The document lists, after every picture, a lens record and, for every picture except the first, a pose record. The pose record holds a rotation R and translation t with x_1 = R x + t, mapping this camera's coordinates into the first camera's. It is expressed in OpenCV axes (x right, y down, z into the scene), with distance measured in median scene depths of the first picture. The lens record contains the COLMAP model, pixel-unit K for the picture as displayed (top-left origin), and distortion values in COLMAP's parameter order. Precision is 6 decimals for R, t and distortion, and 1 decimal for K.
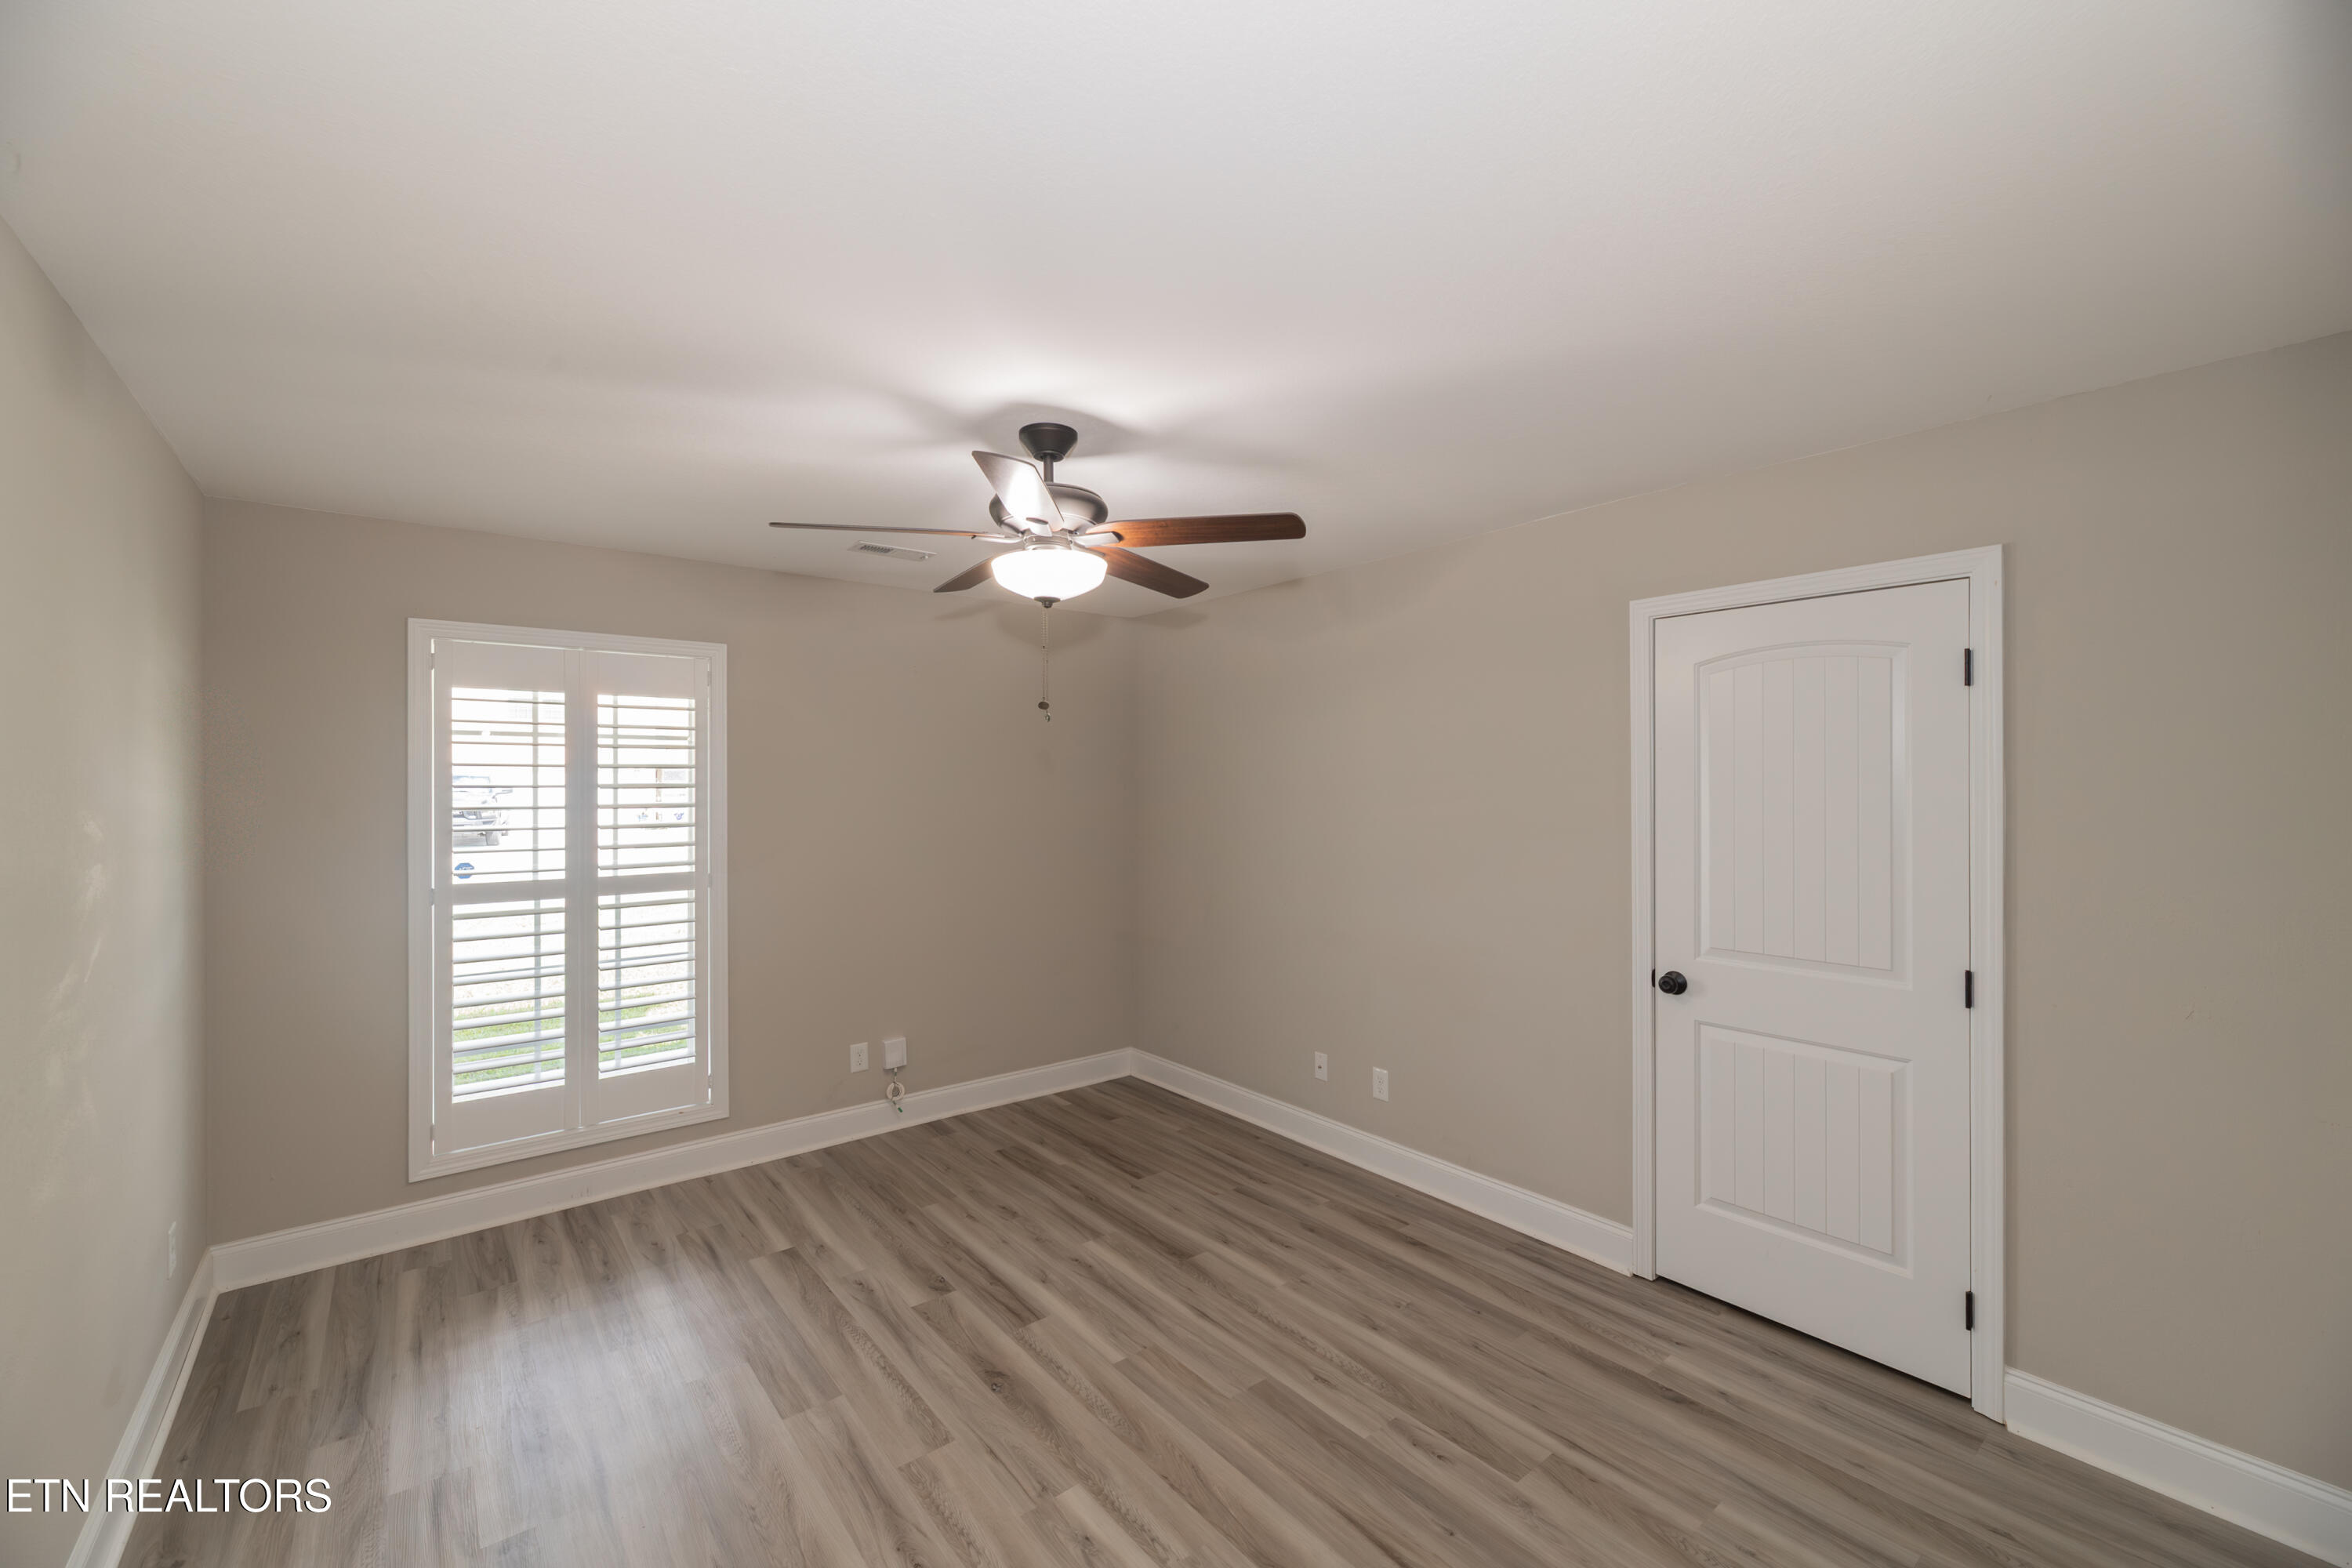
lens RADIAL K [[965.4, 0, 1183.2], [0, 965.4, 782.2], [0, 0, 1]] dist [-0.008039, 0.001394]
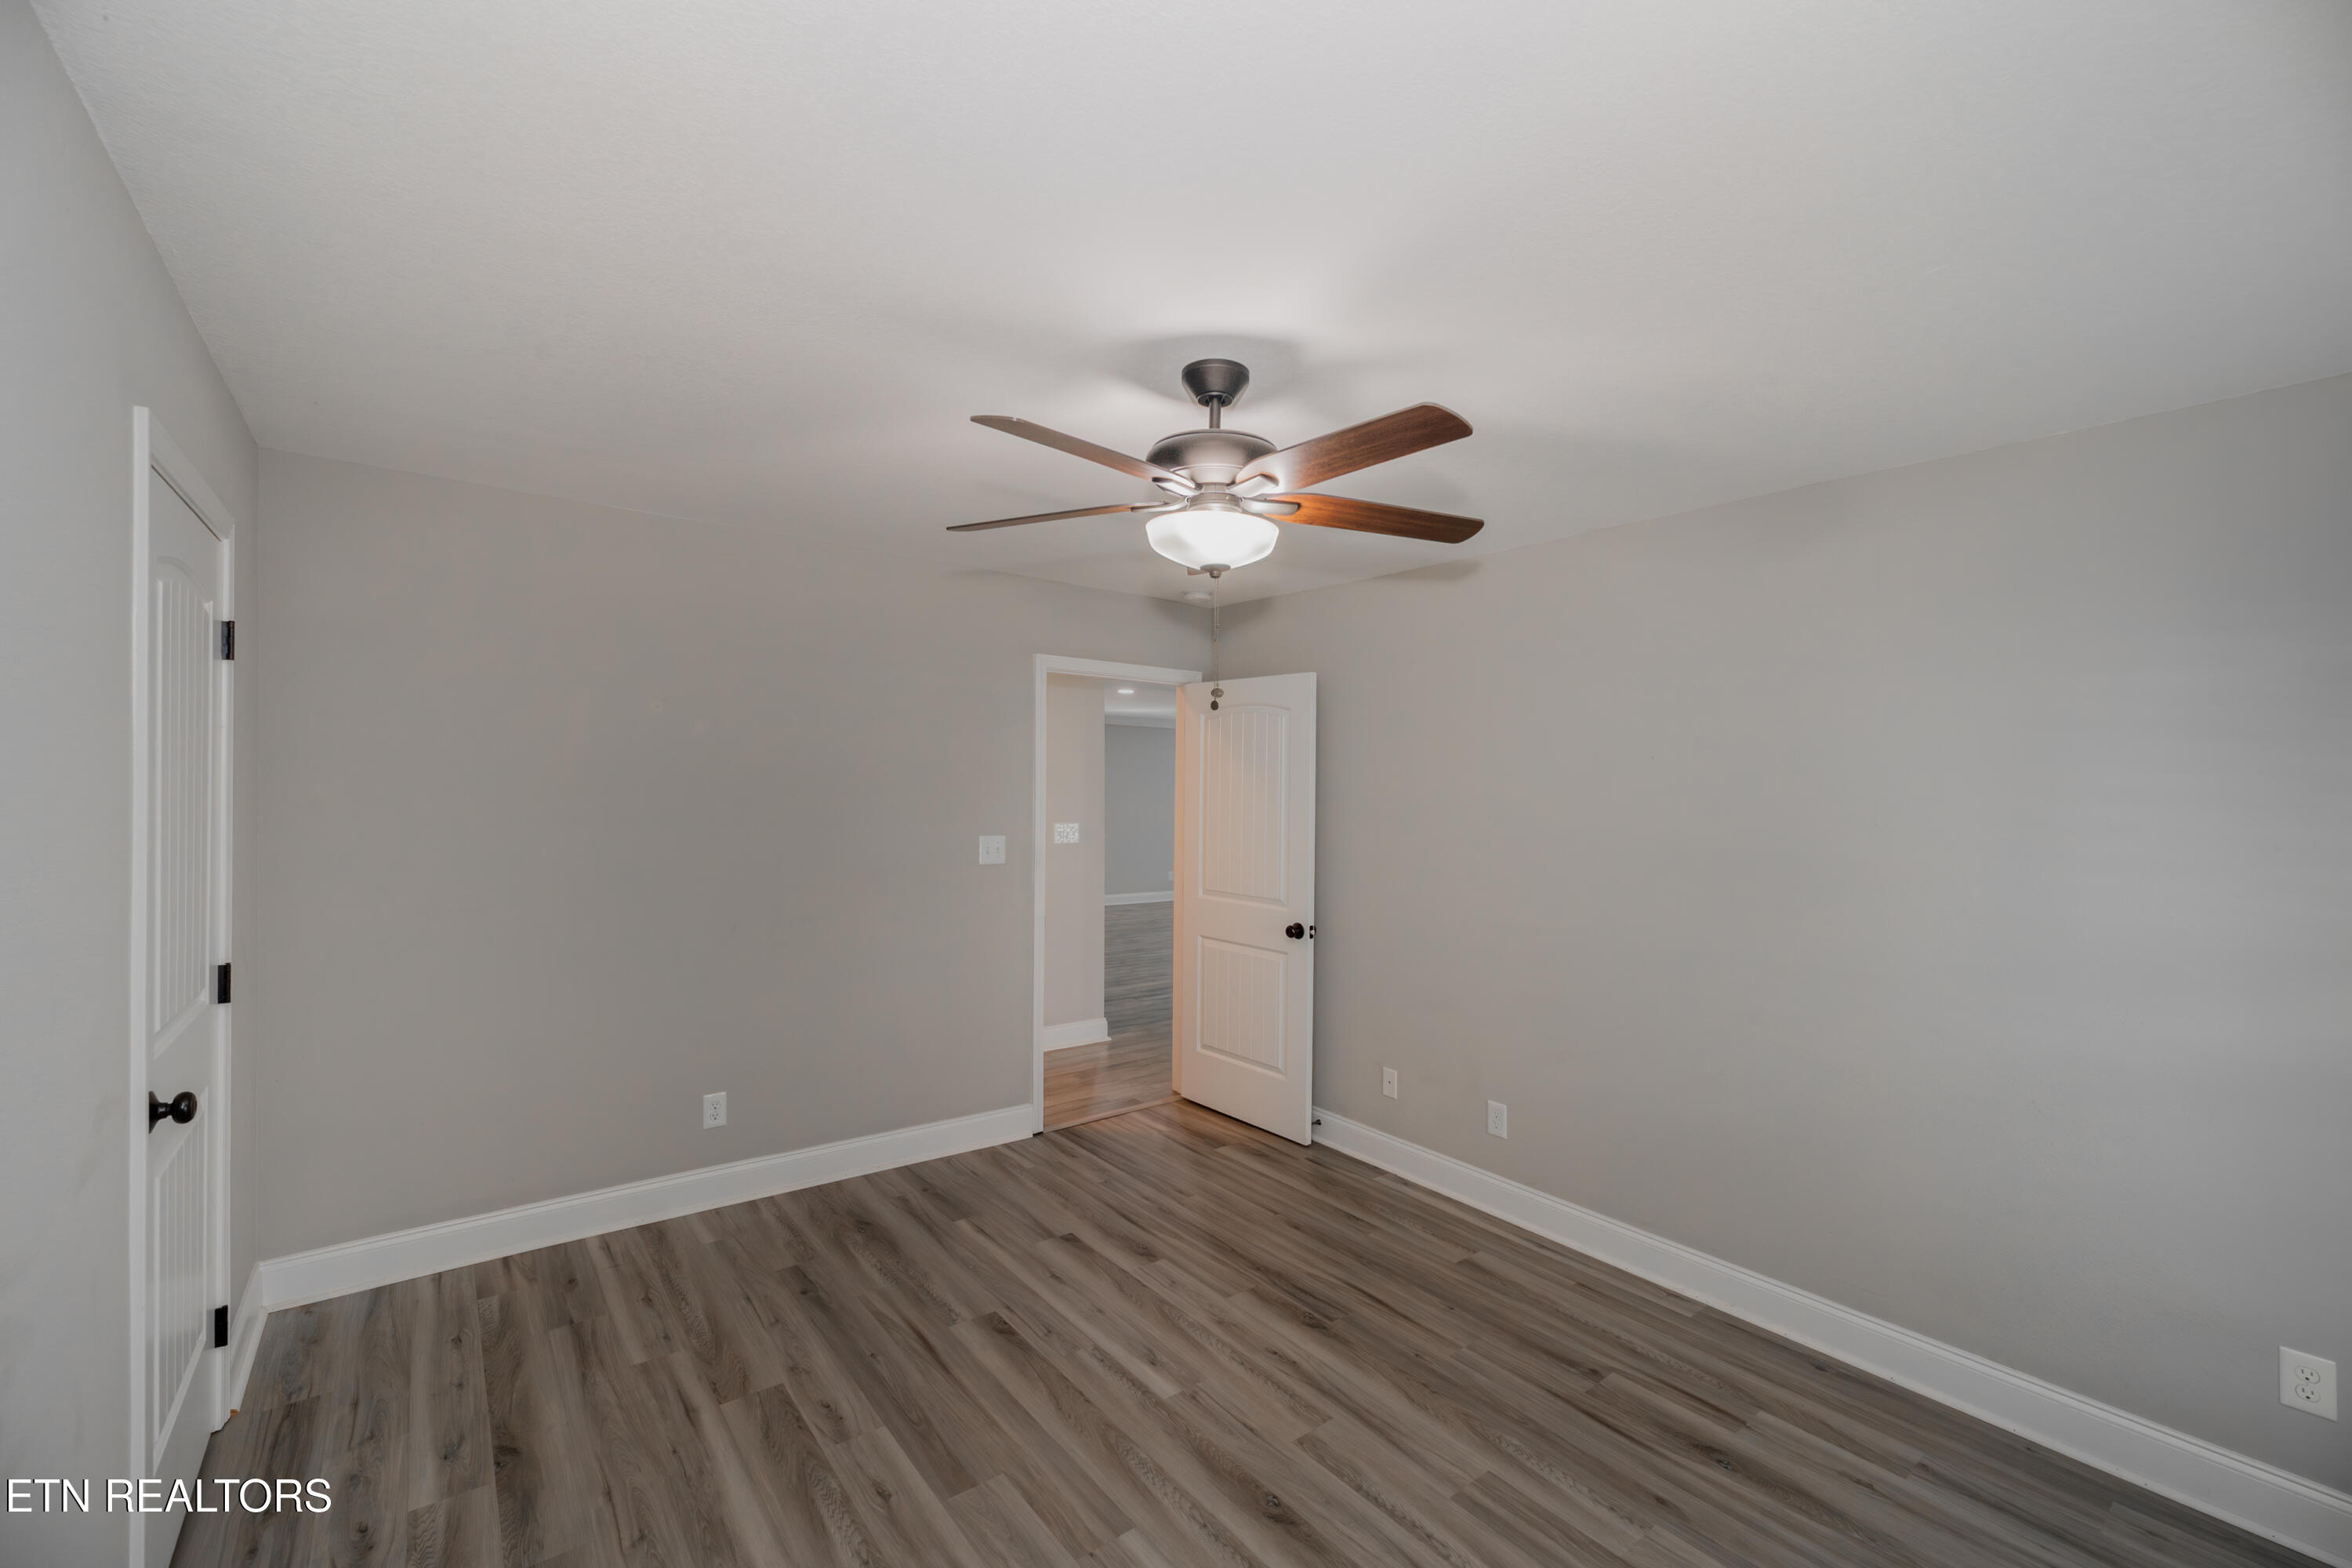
lens RADIAL K [[965.4, 0, 1179.4], [0, 965.4, 796.7], [0, 0, 1]] dist [-0.008039, 0.001394]
pose [[-0.999664, -0.019652, 0.016886, -0.123641], [-0.019631, 0.999806, 0.001414, 0.015346], [-0.016910, 0.001082, -0.999856, 1.993139]]
